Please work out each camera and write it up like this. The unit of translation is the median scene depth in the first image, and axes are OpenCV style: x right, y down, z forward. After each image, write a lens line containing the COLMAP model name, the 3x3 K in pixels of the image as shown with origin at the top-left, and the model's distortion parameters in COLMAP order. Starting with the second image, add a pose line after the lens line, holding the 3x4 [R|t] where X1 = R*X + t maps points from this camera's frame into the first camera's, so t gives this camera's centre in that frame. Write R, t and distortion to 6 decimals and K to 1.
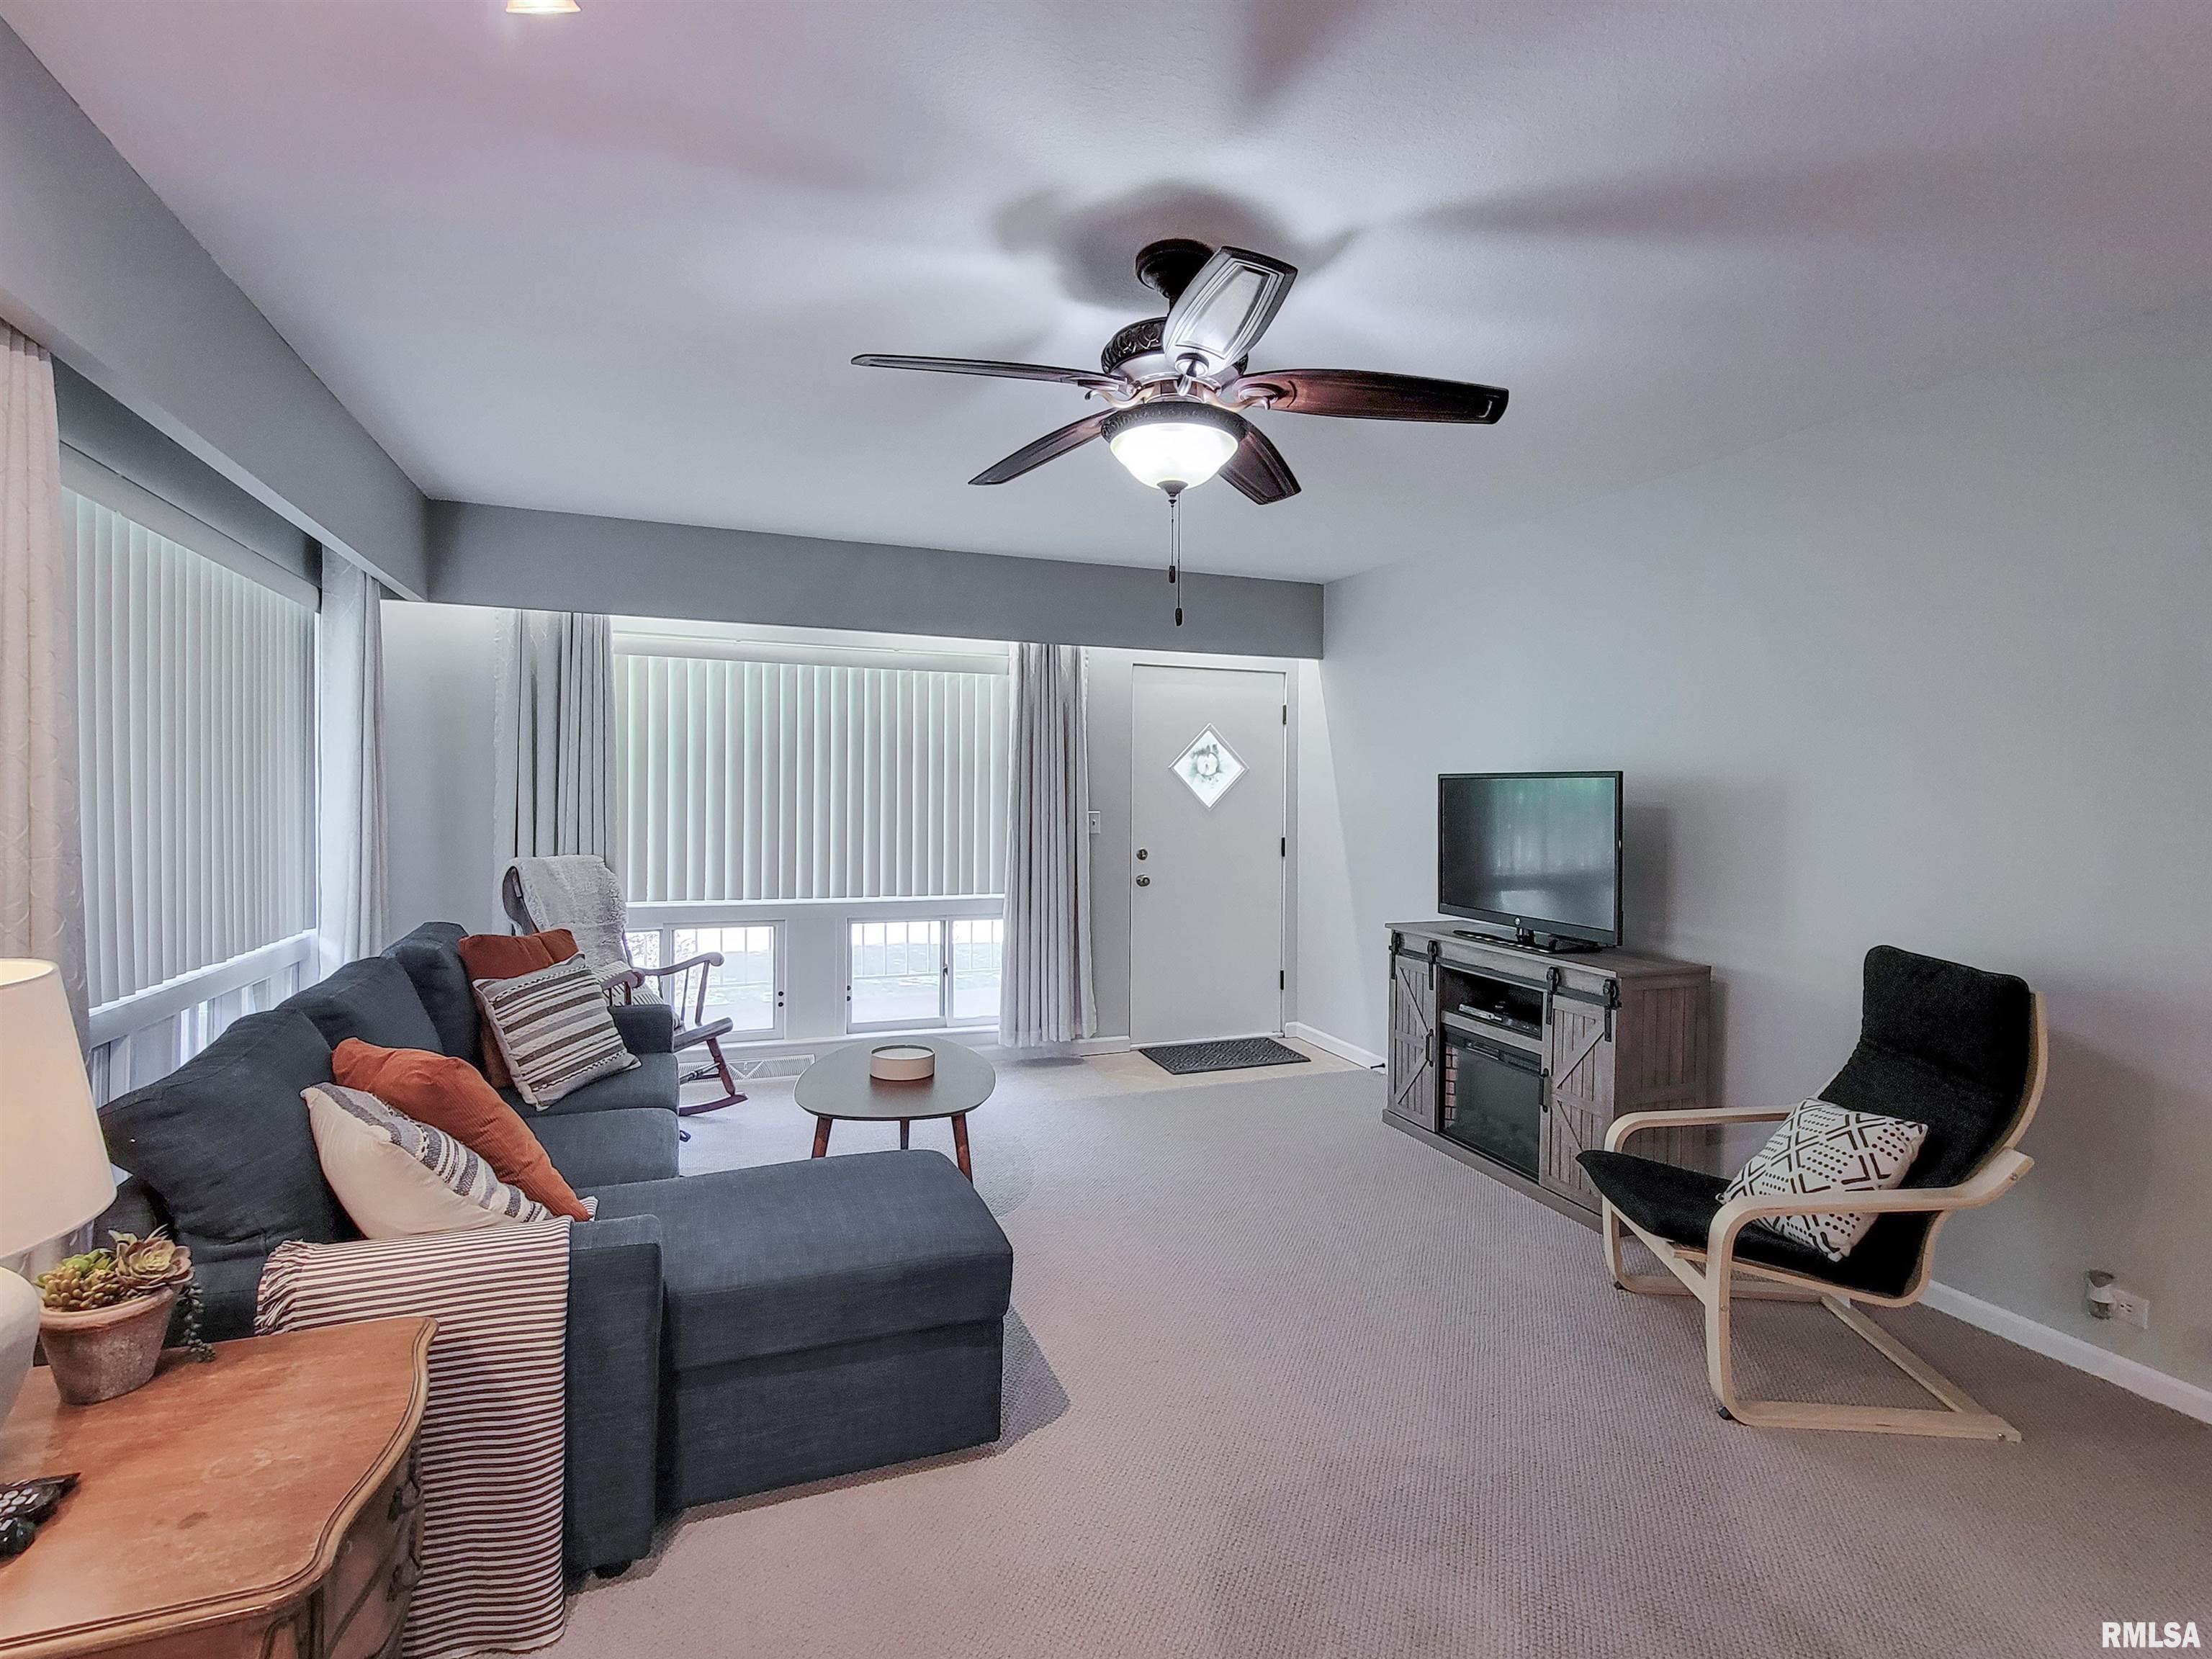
lens RADIAL K [[1064.8, 0, 1101.9], [0, 1064.8, 810.6], [0, 0, 1]] dist [0.002303, -0.000539]
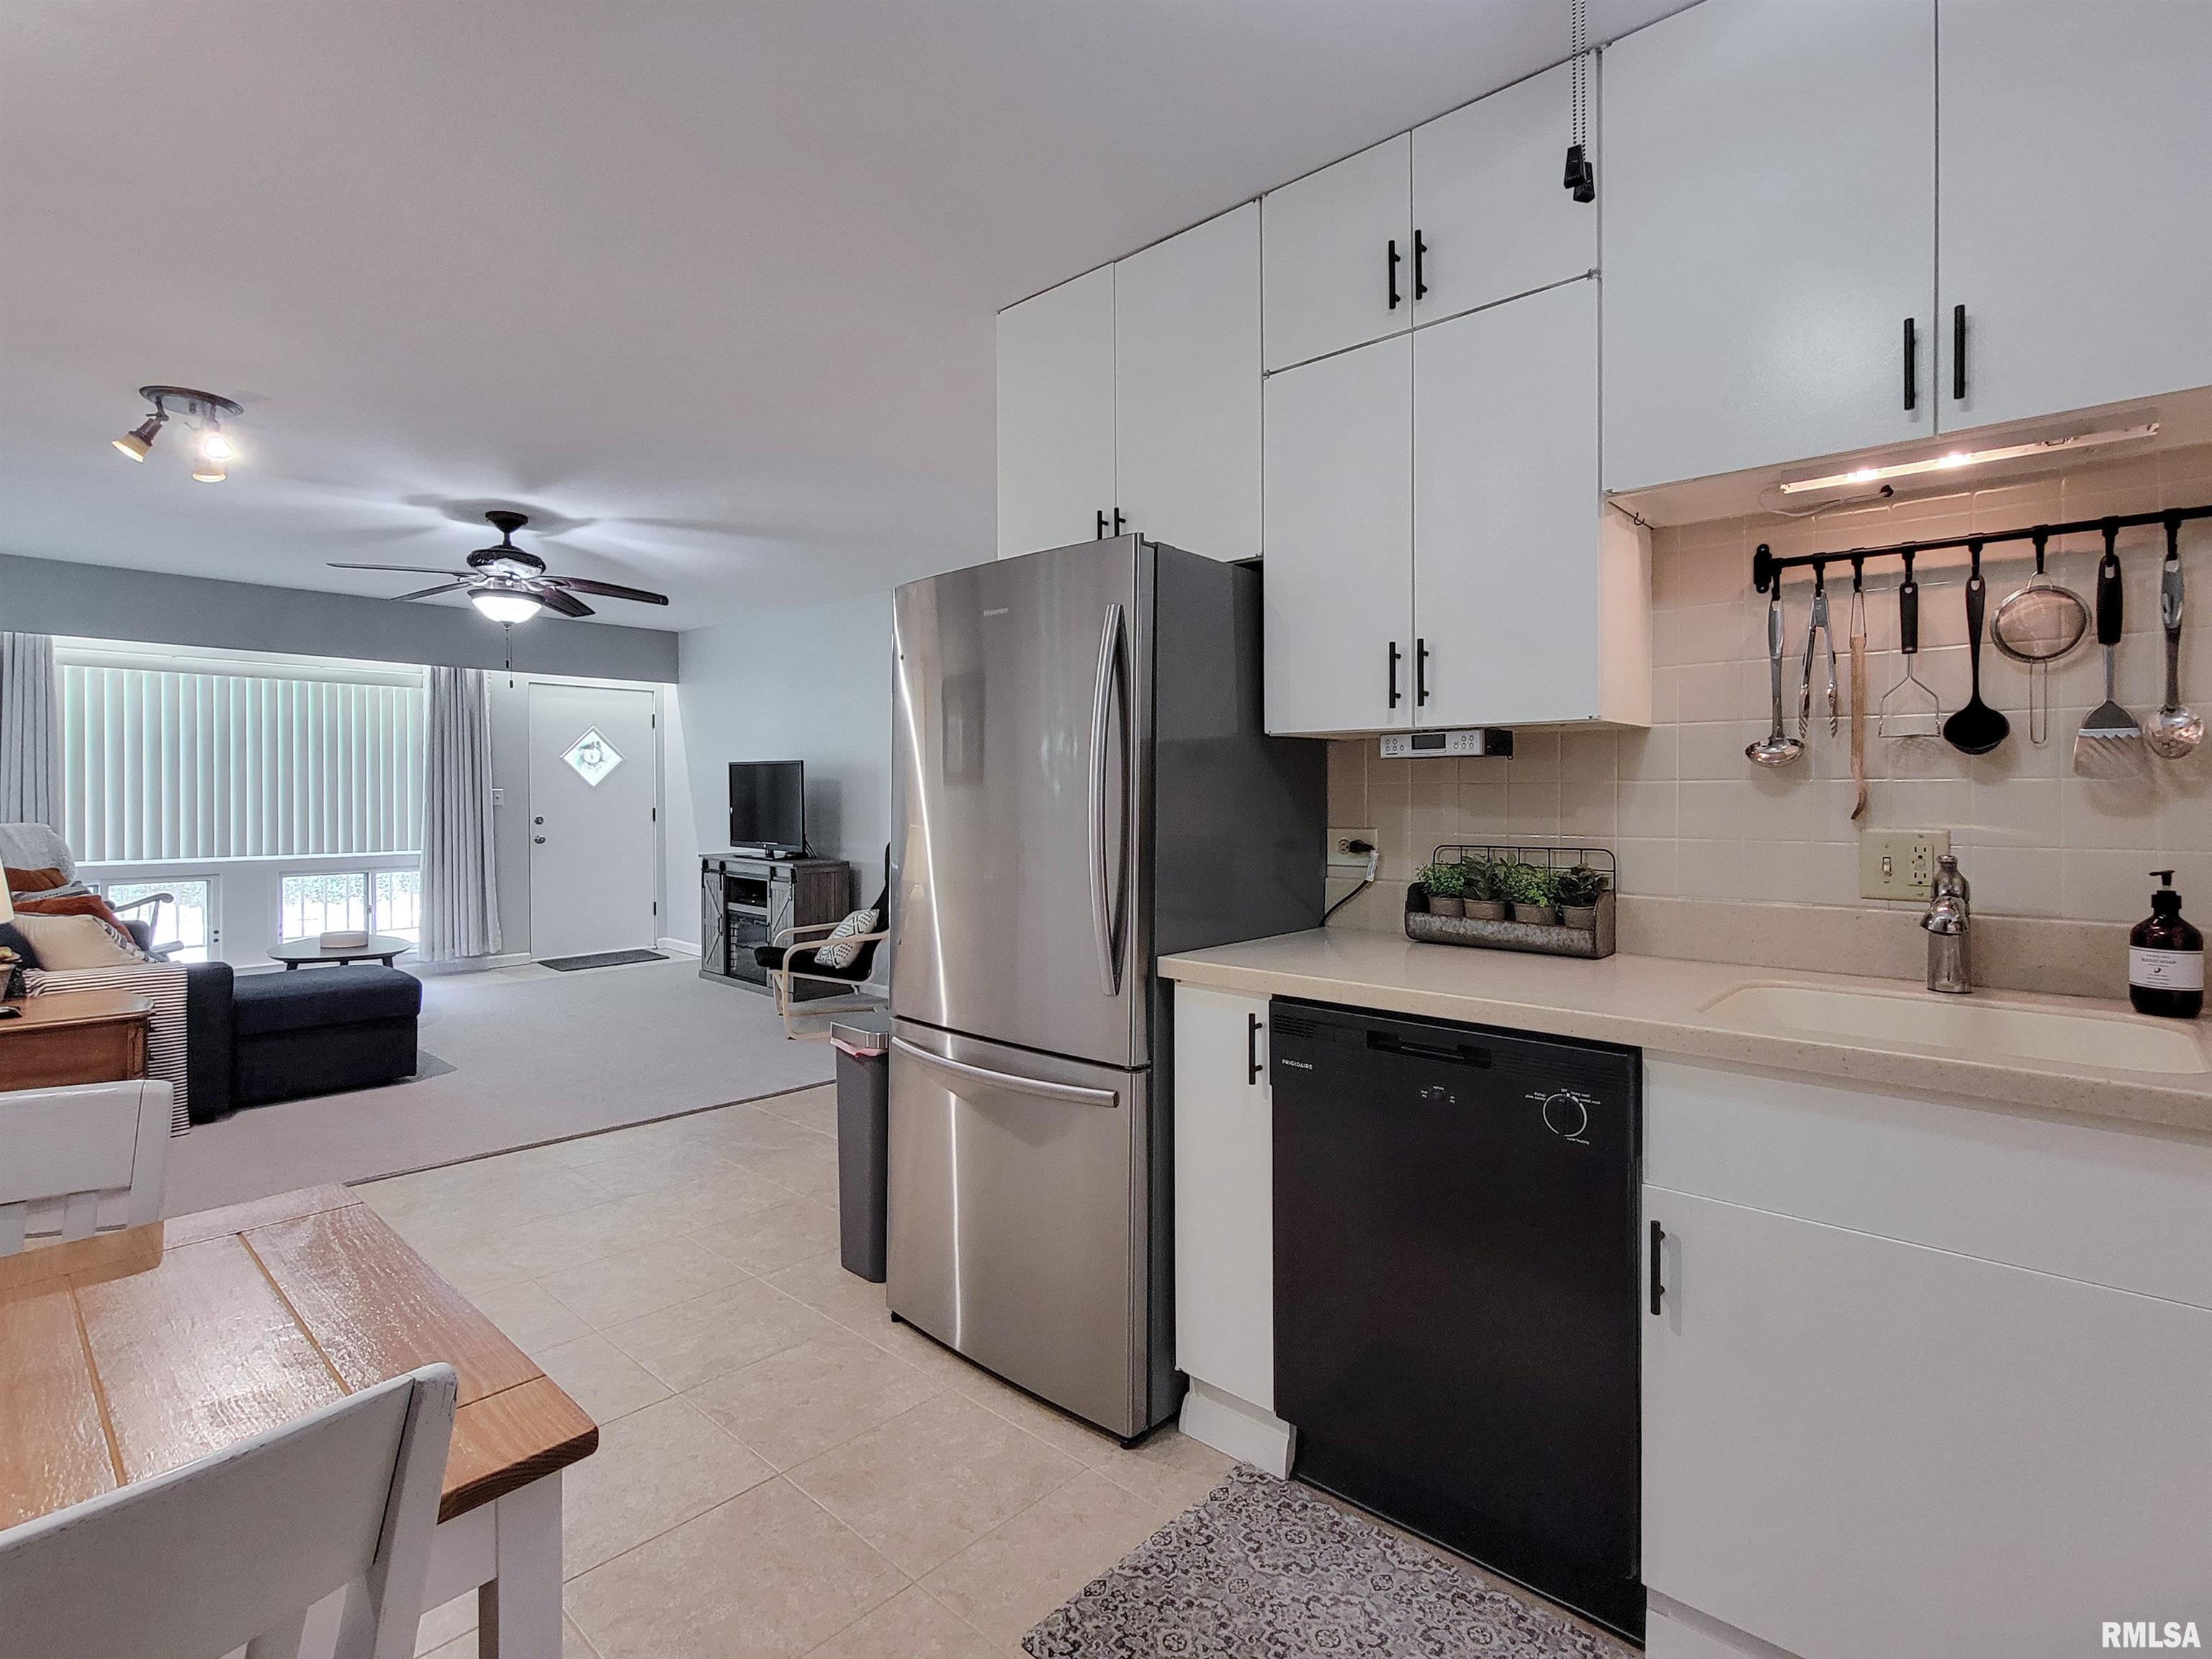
lens RADIAL K [[1079.3, 0, 1116.9], [0, 1079.3, 797.5], [0, 0, 1]] dist [-0.002586, -0.000639]
pose [[0.888576, -0.010974, 0.458599, 0.099748], [0.013913, 0.999899, -0.003030, 0.041288], [-0.458519, 0.009073, 0.888638, -0.928807]]
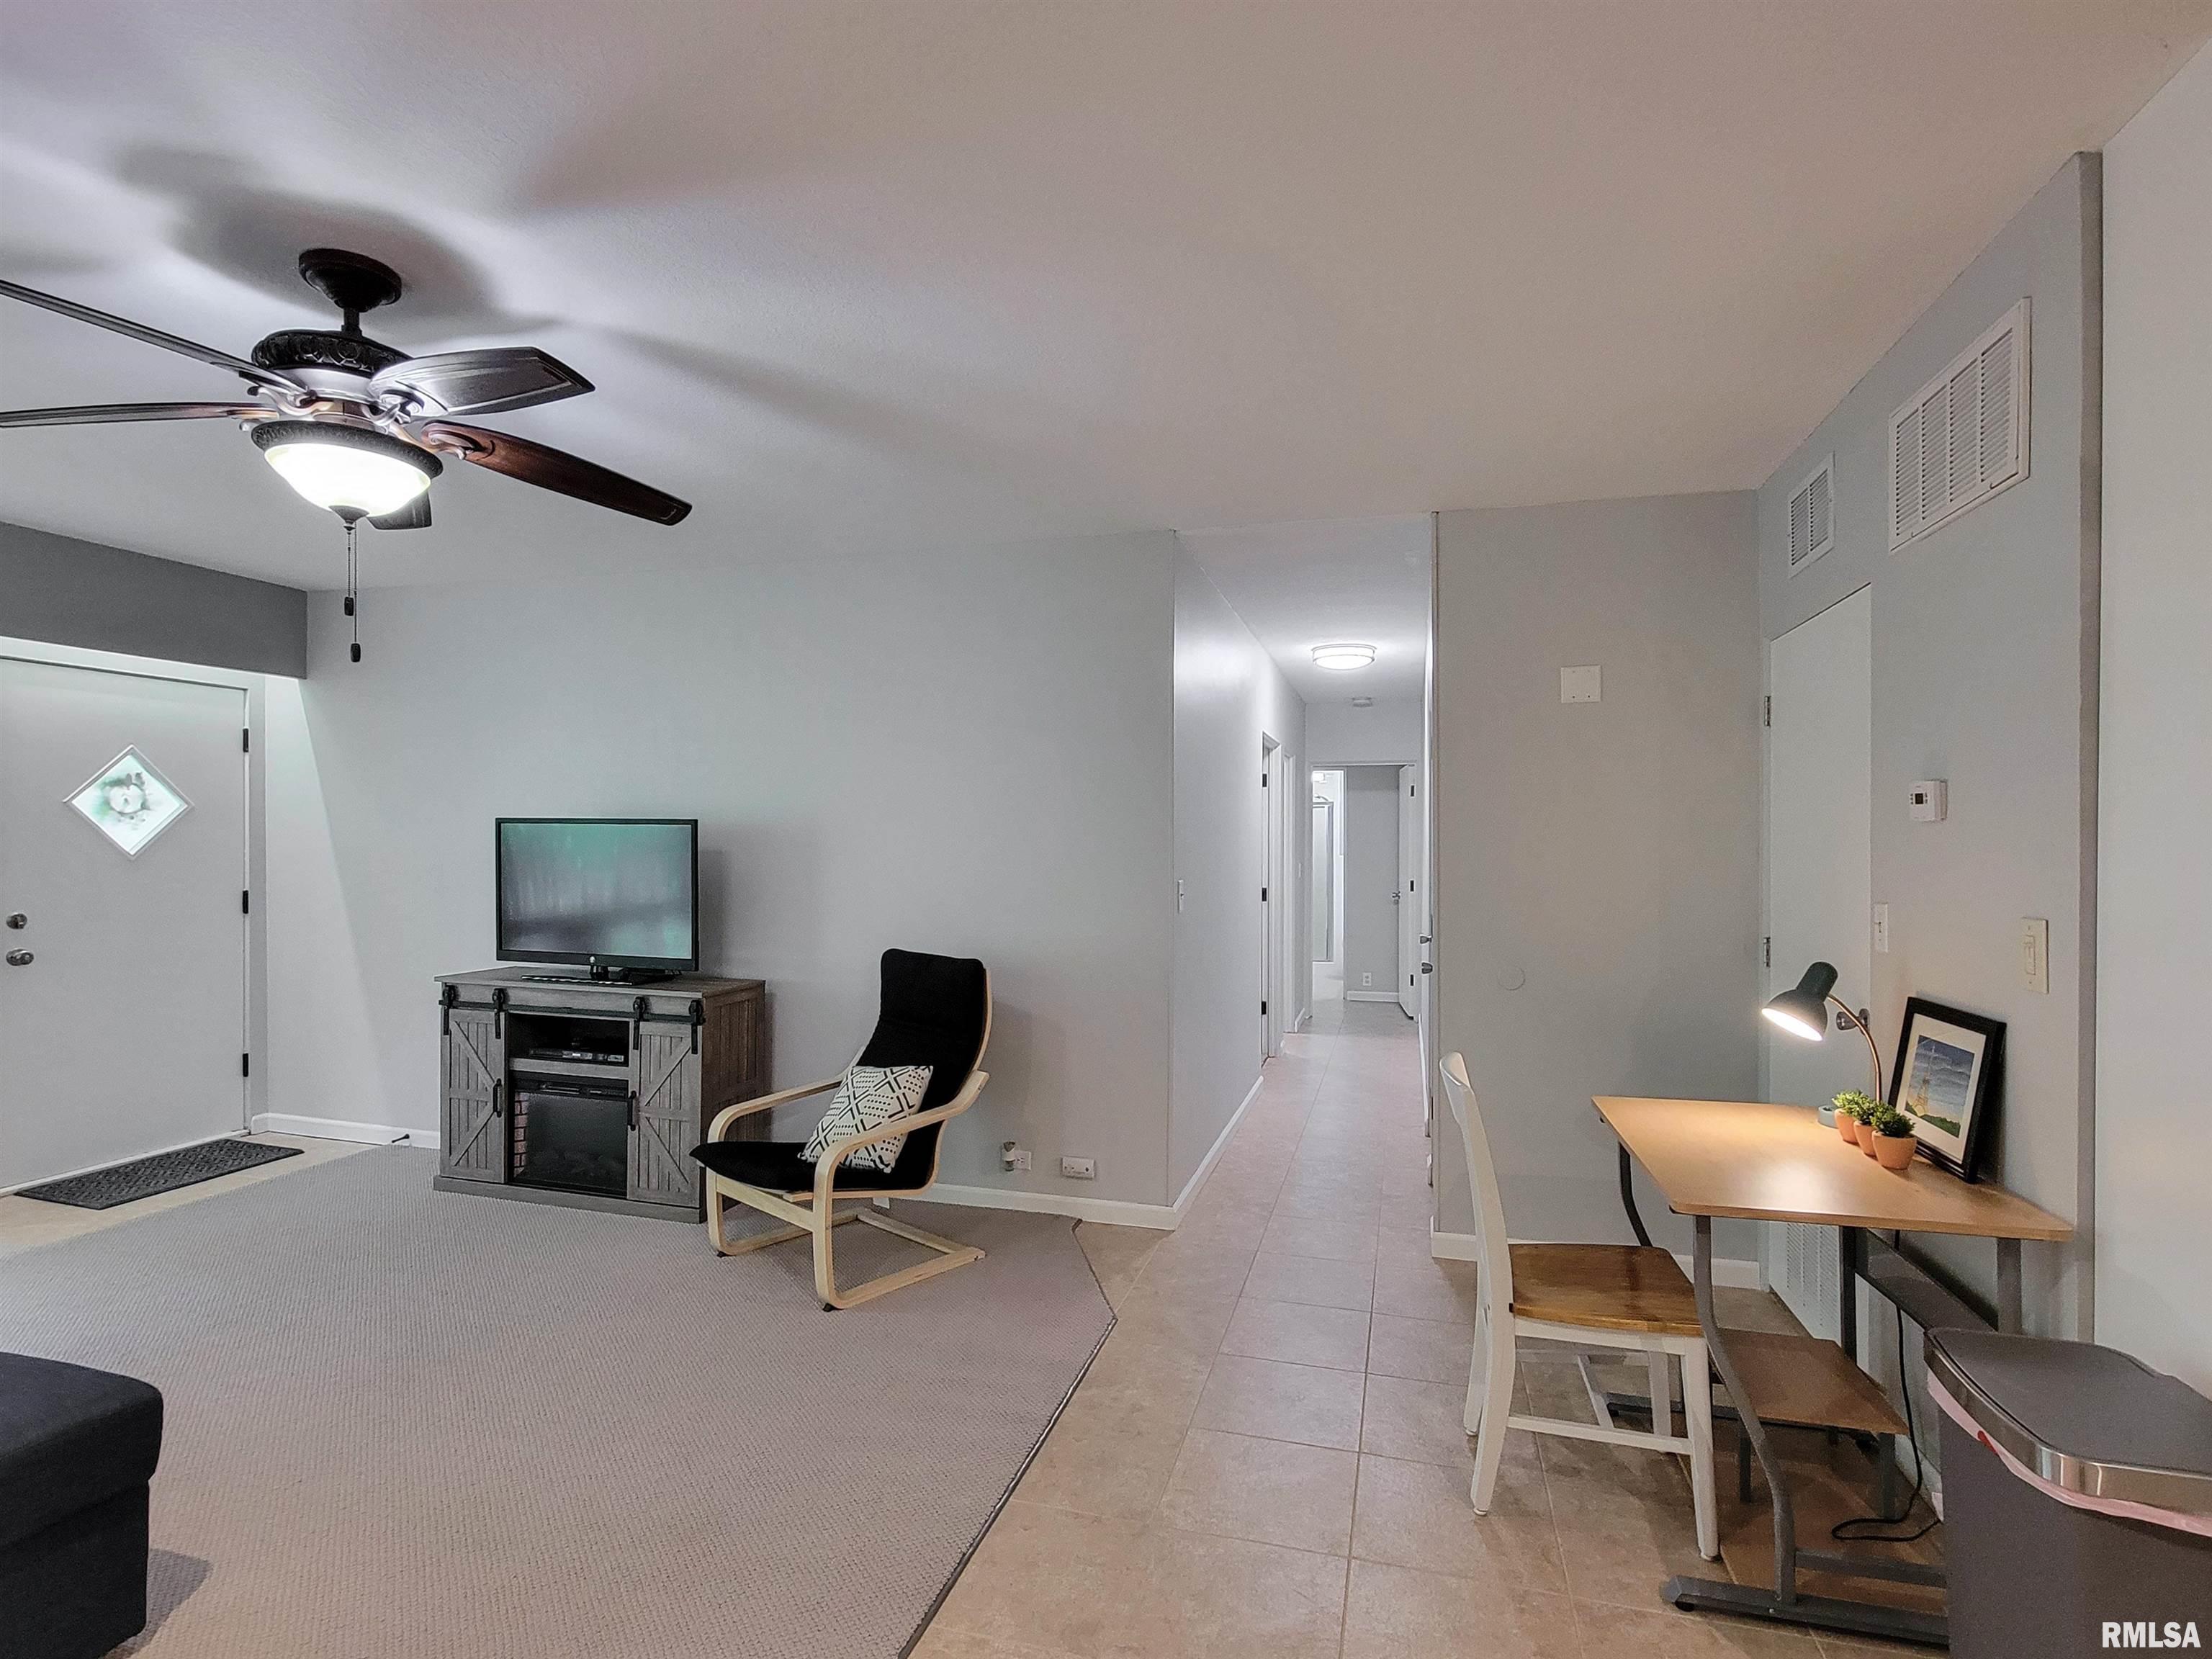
lens RADIAL K [[1116.7, 0, 1121.8], [0, 1116.7, 851.1], [0, 0, 1]] dist [-0.003600, -0.000372]
pose [[0.584653, -0.010786, 0.811212, -0.214631], [0.010862, 0.999926, 0.005467, -0.003944], [-0.811211, 0.005615, 0.584727, -0.074733]]
